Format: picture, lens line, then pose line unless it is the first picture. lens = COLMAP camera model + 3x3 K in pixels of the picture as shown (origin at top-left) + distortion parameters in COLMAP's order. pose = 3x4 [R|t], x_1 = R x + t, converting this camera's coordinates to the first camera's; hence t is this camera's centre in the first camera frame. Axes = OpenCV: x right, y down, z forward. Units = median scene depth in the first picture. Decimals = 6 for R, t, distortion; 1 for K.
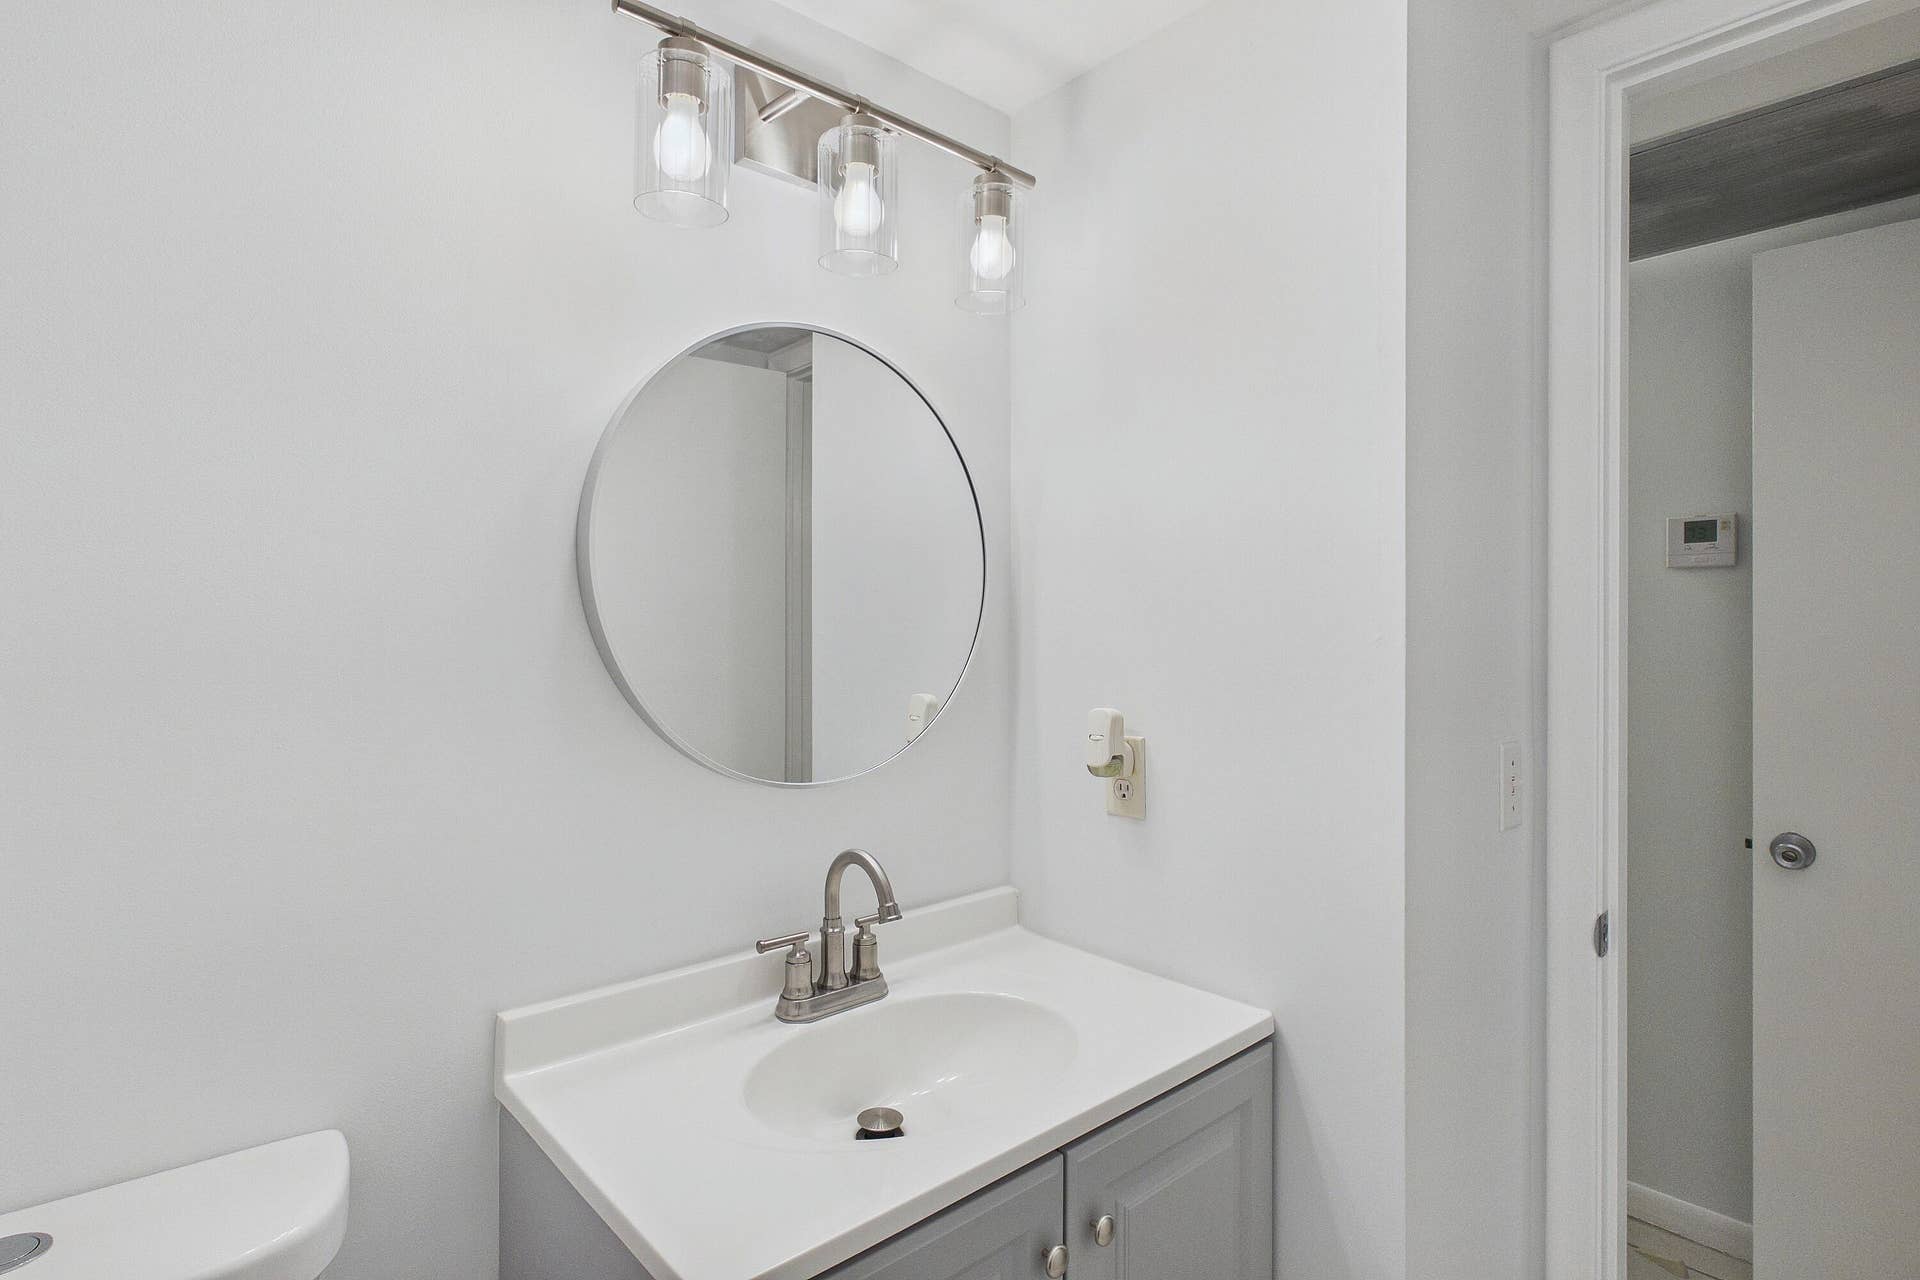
lens RADIAL K [[999.8, 0, 966.2], [0, 999.8, 605.8], [0, 0, 1]] dist [0.001570, -0.000220]
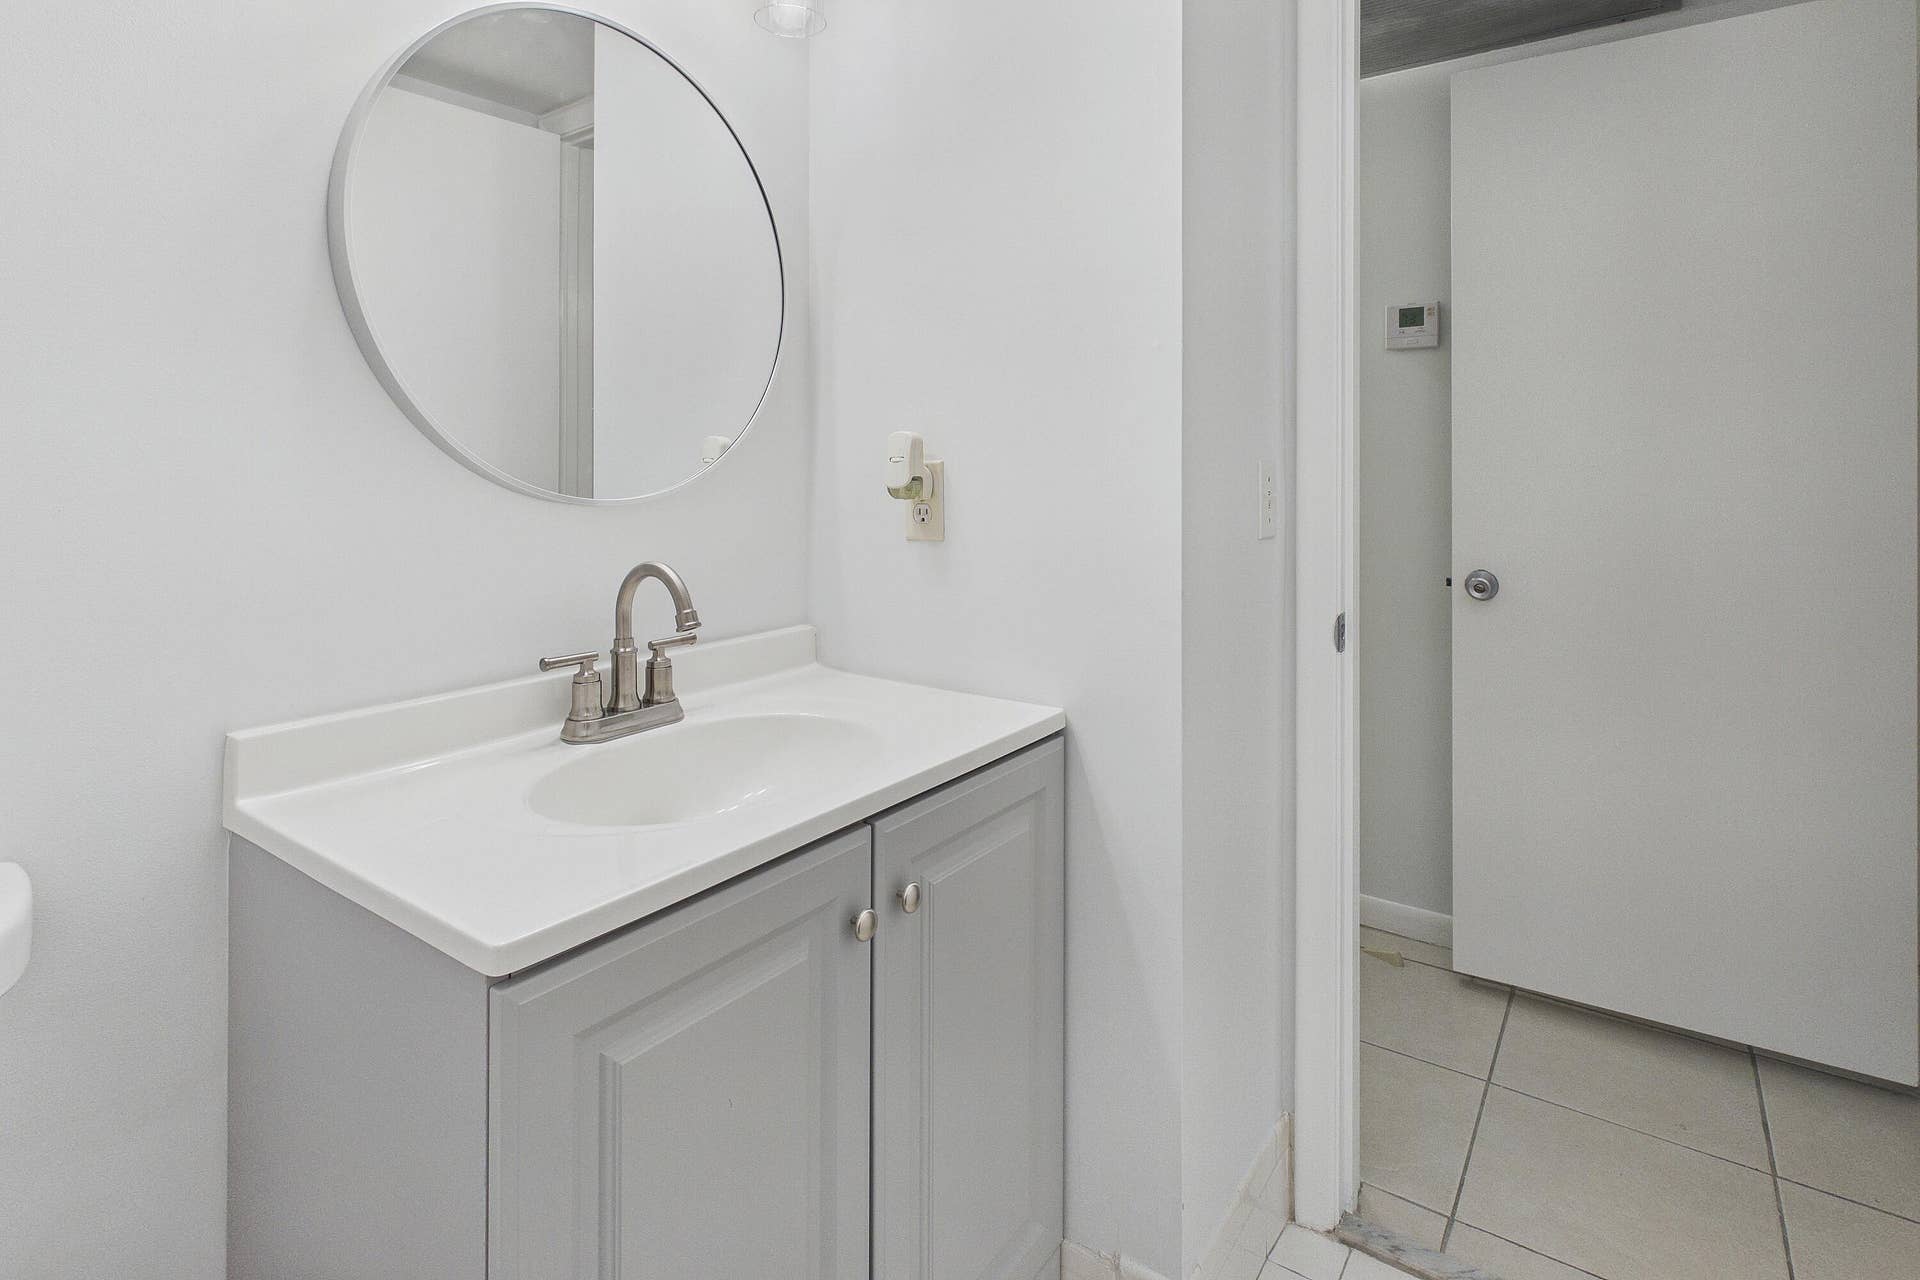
lens RADIAL K [[1019.2, 0, 954.1], [0, 1019.2, 669.0], [0, 0, 1]] dist [0.000148, 0.000174]
pose [[0.973230, -0.000468, 0.229833, -0.050932], [0.001462, 0.999990, -0.004156, 0.349045], [-0.229829, 0.004380, 0.973221, -0.020106]]
